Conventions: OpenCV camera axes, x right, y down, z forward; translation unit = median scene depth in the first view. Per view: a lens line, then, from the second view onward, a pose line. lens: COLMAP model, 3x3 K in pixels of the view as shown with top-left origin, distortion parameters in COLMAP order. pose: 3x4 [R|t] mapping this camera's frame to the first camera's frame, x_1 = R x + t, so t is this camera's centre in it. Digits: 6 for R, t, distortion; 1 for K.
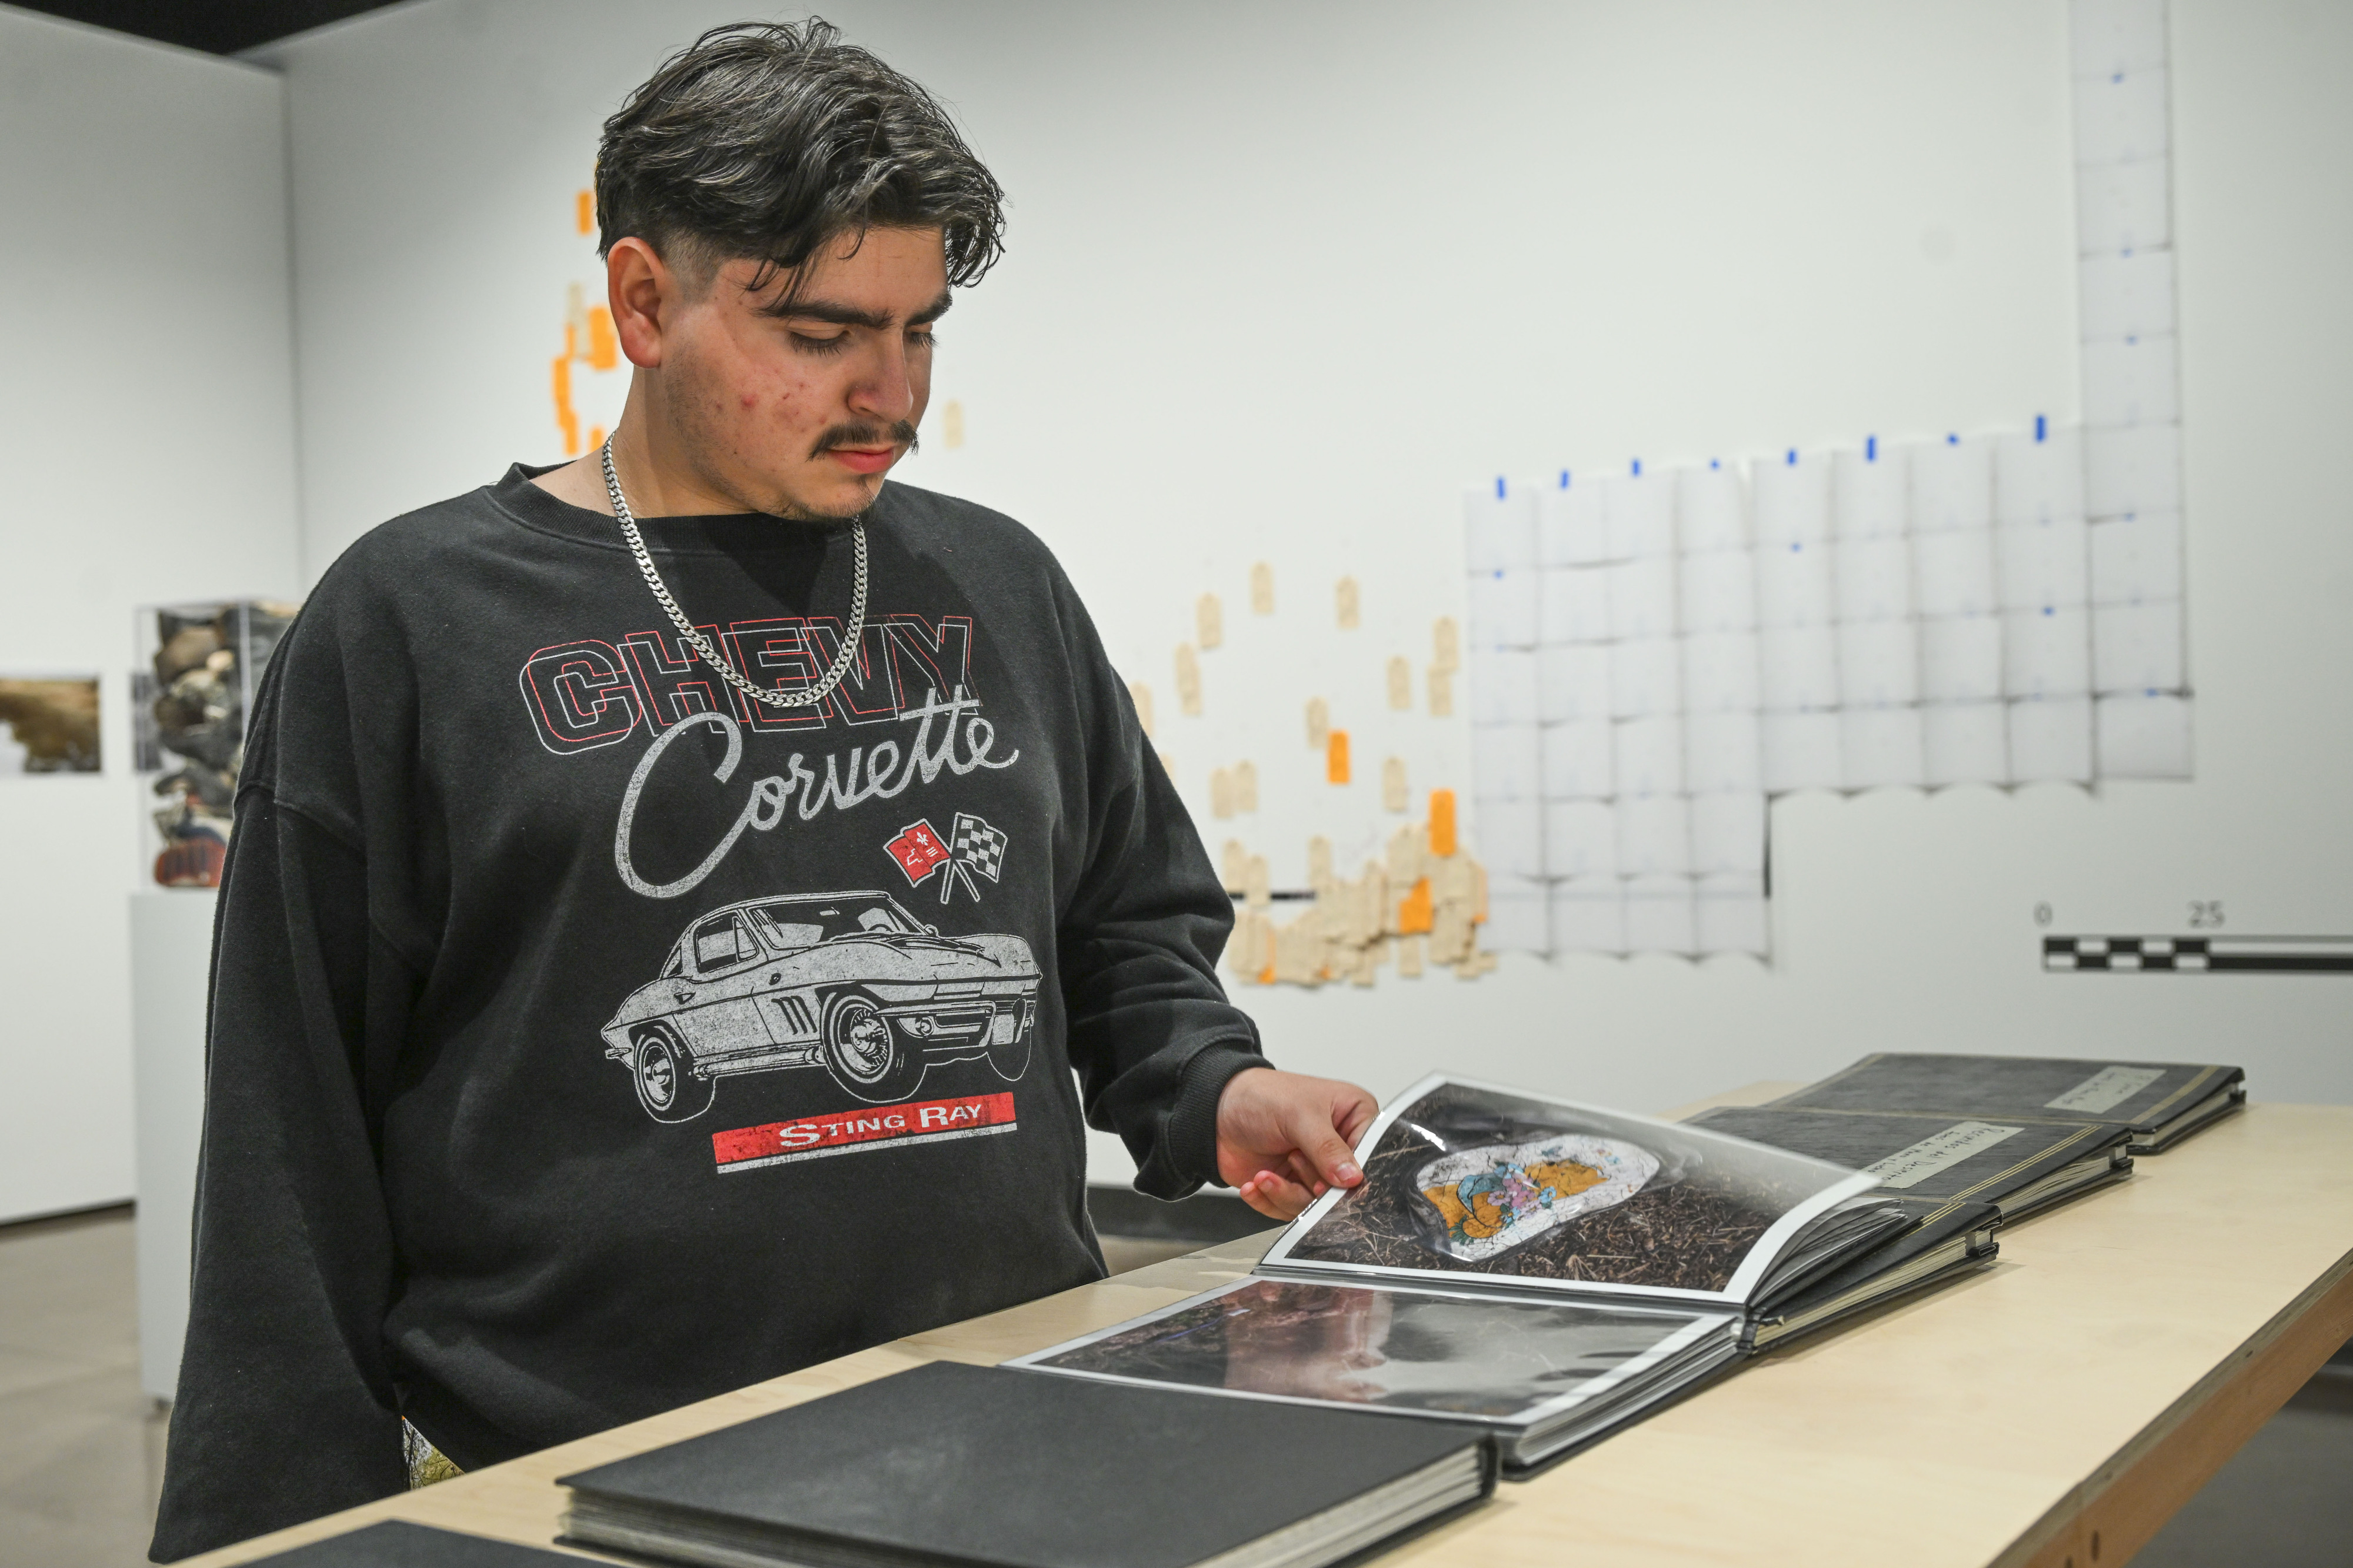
lens RADIAL K [[2667.4, 0, 1175.5], [0, 2667.4, 786.9], [0, 0, 1]] dist [0.009639, 0.000000]
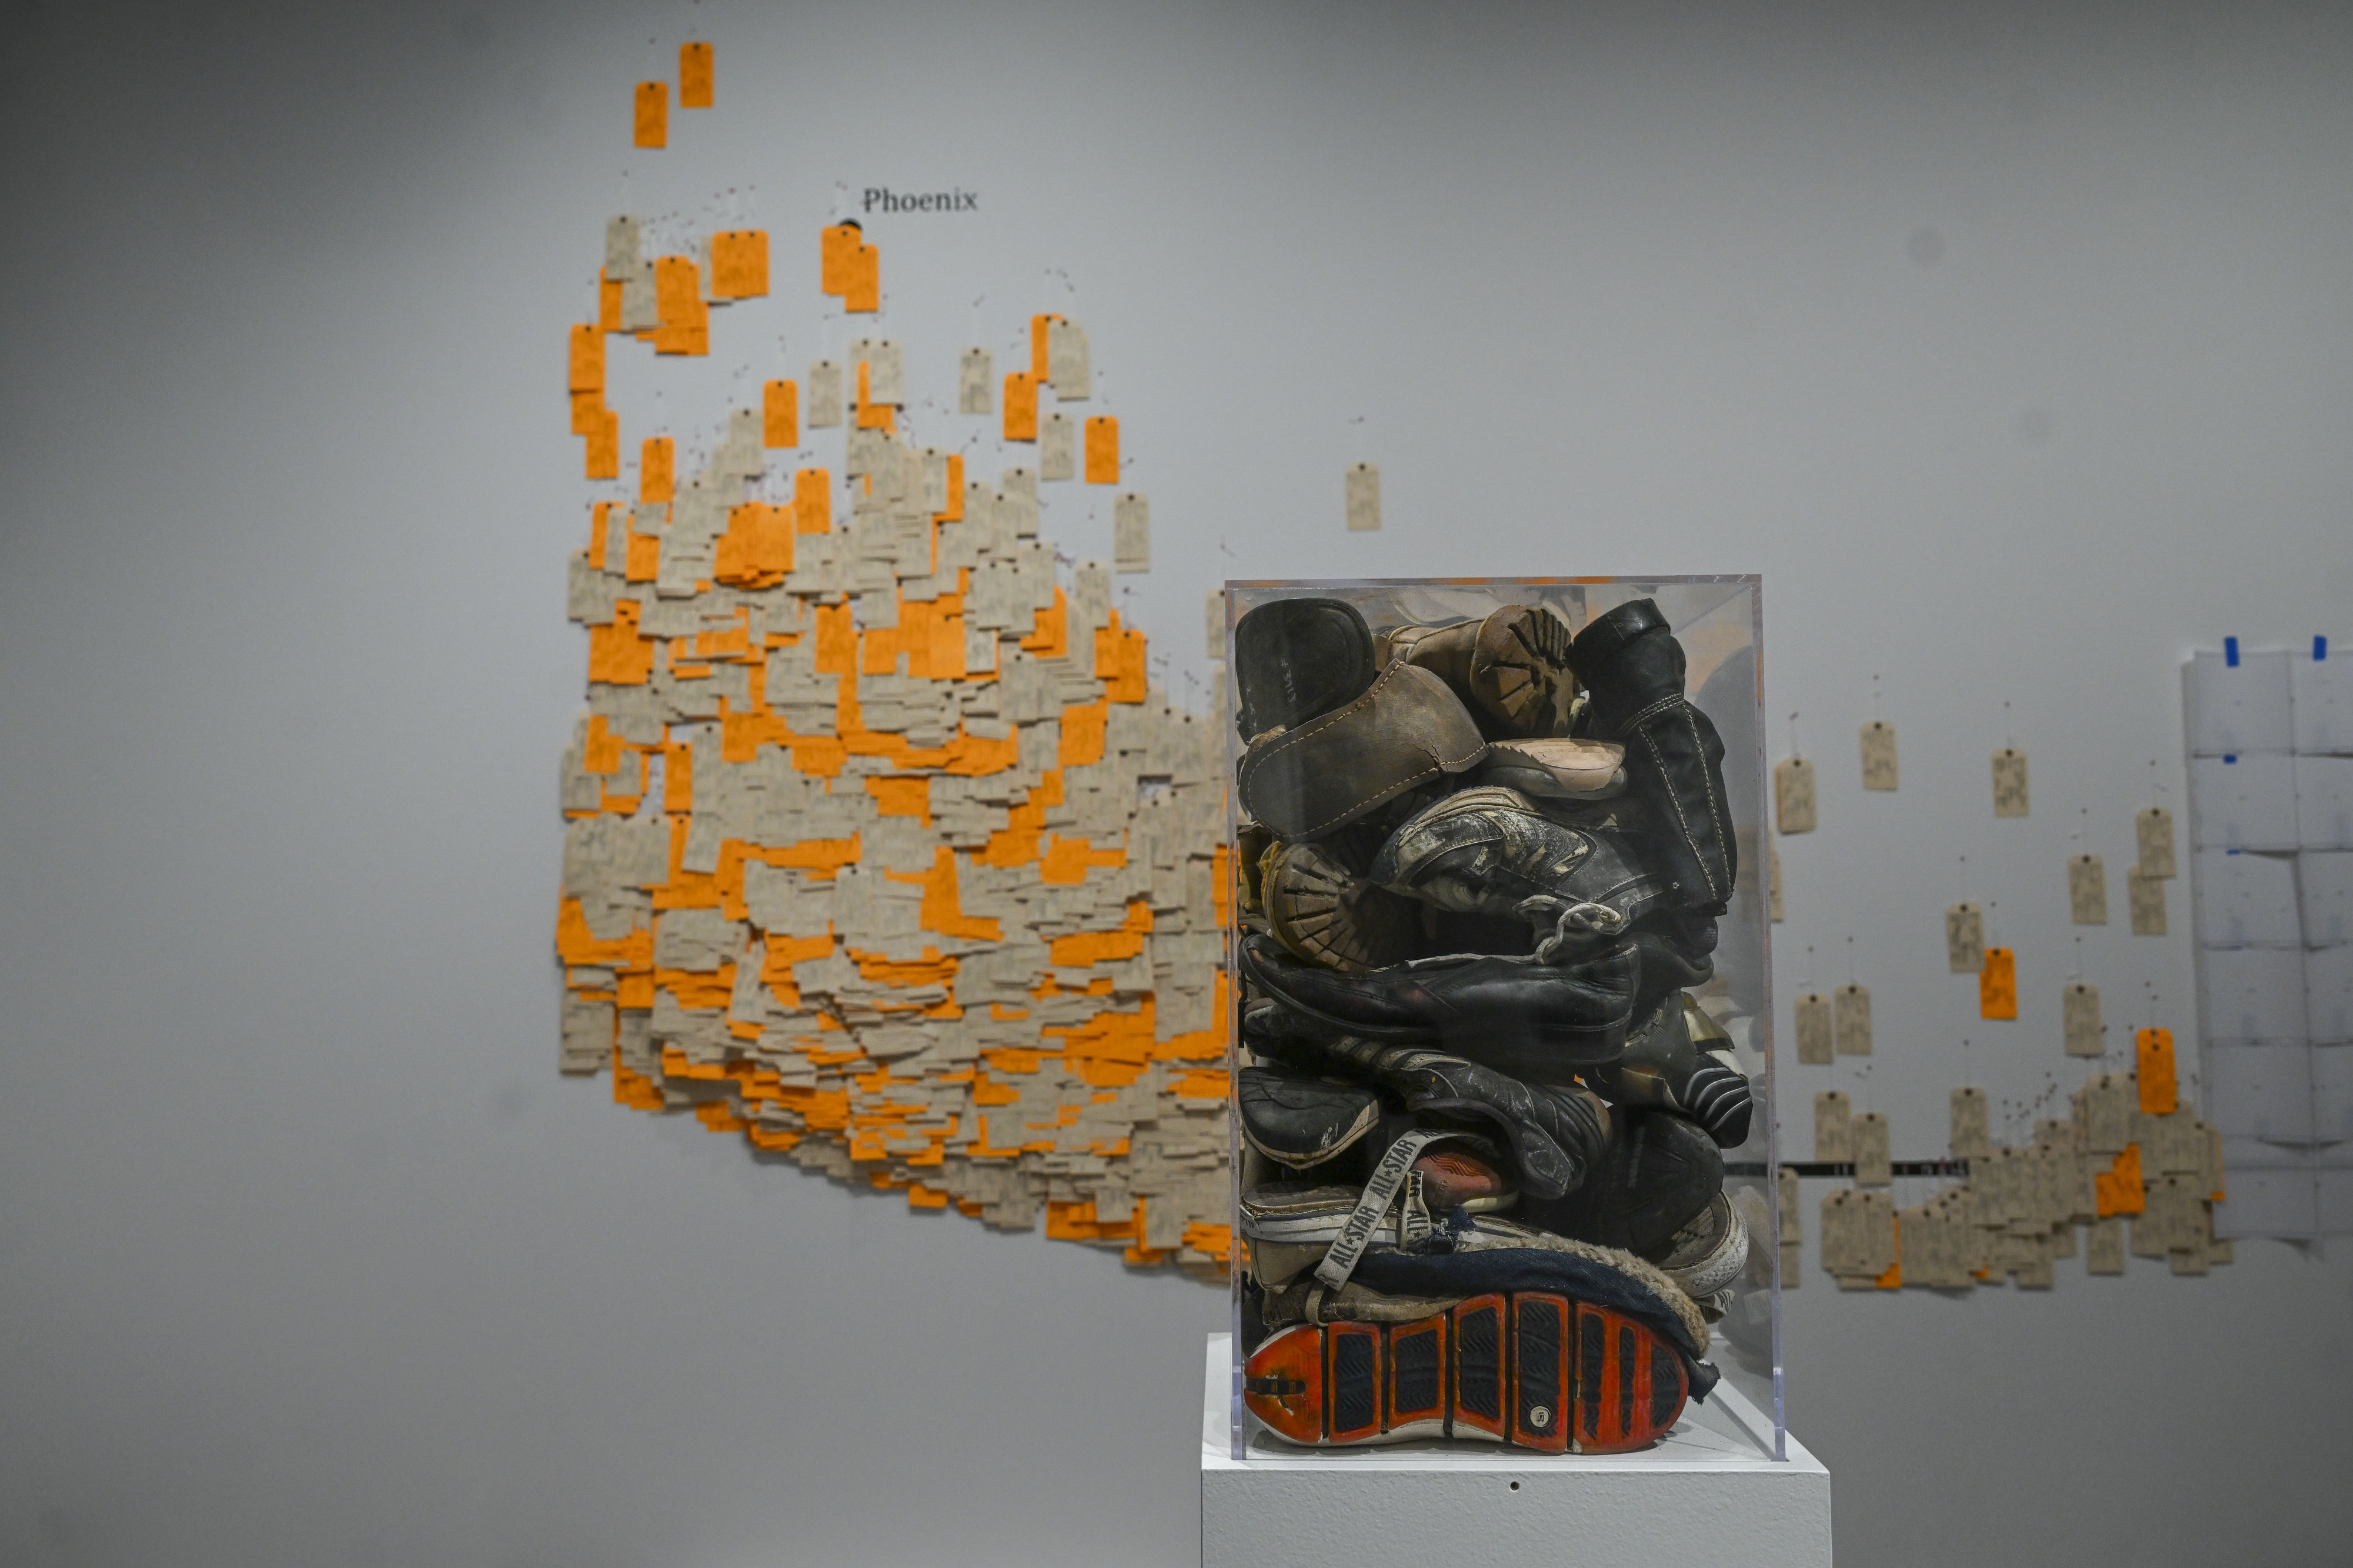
lens RADIAL K [[1942.8, 0, 1177.9], [0, 1942.8, 782.3], [0, 0, 1]] dist [-0.000278, -0.002447]
pose [[0.835557, 0.059459, 0.546177, -0.446321], [-0.015692, 0.996304, -0.084456, -0.018174], [-0.549180, 0.061997, 0.833402, 0.671454]]
